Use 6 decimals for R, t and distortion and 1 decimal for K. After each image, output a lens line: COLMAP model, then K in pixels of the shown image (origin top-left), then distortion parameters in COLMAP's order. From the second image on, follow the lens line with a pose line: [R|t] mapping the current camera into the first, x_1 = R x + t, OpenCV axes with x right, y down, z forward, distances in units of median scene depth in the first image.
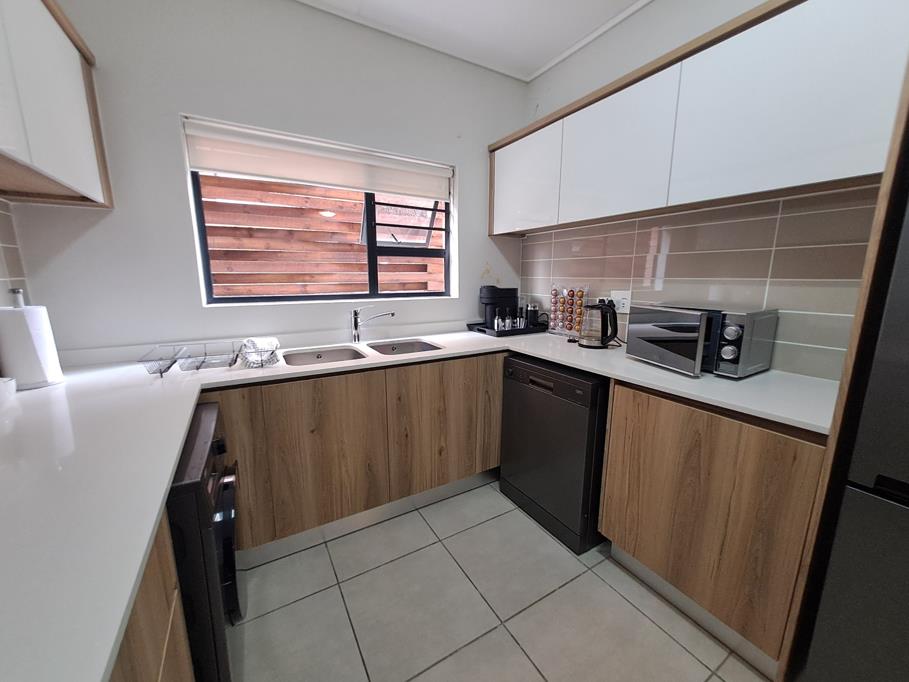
lens RADIAL K [[360.0, 0, 451.6], [0, 360.0, 341.5], [0, 0, 1]] dist [-0.000485, 0.000660]
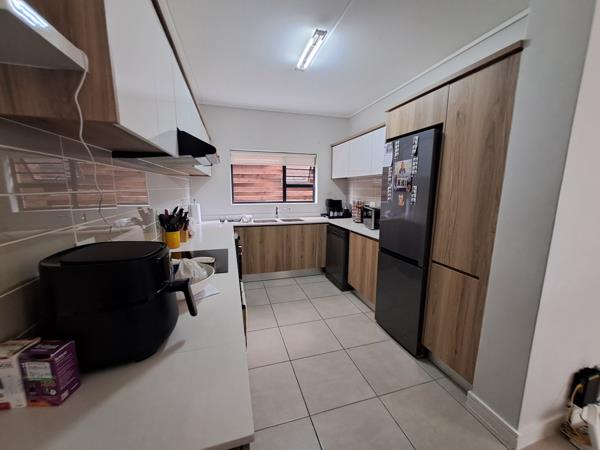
lens RADIAL K [[237.7, 0, 297.1], [0, 237.7, 225.4], [0, 0, 1]] dist [-0.000485, 0.000660]
pose [[0.968193, 0.043753, -0.246350, 0.344718], [-0.050214, 0.998538, -0.020004, 0.085524], [0.245115, 0.031738, 0.968974, -0.754516]]
